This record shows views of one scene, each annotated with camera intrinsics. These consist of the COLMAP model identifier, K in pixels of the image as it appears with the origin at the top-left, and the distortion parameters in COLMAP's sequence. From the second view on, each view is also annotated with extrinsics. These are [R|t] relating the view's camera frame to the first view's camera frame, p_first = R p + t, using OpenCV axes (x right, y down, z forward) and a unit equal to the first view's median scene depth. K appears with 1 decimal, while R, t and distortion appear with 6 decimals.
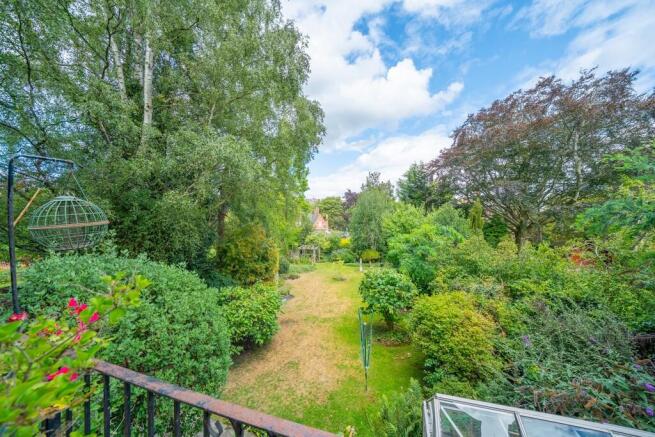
lens RADIAL K [[234.8, 0, 327.5], [0, 234.8, 218.5], [0, 0, 1]] dist [-0.028518, 0.000001]
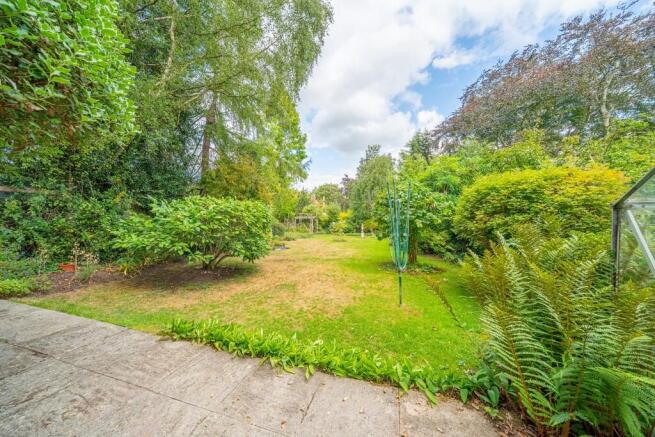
lens RADIAL K [[227.7, 0, 327.5], [0, 227.7, 218.5], [0, 0, 1]] dist [0.000374, 0.000023]
pose [[0.999735, 0.009428, 0.020982, -0.012739], [-0.009624, 0.999911, 0.009270, 0.120180], [-0.020893, -0.009470, 0.999737, 0.088632]]
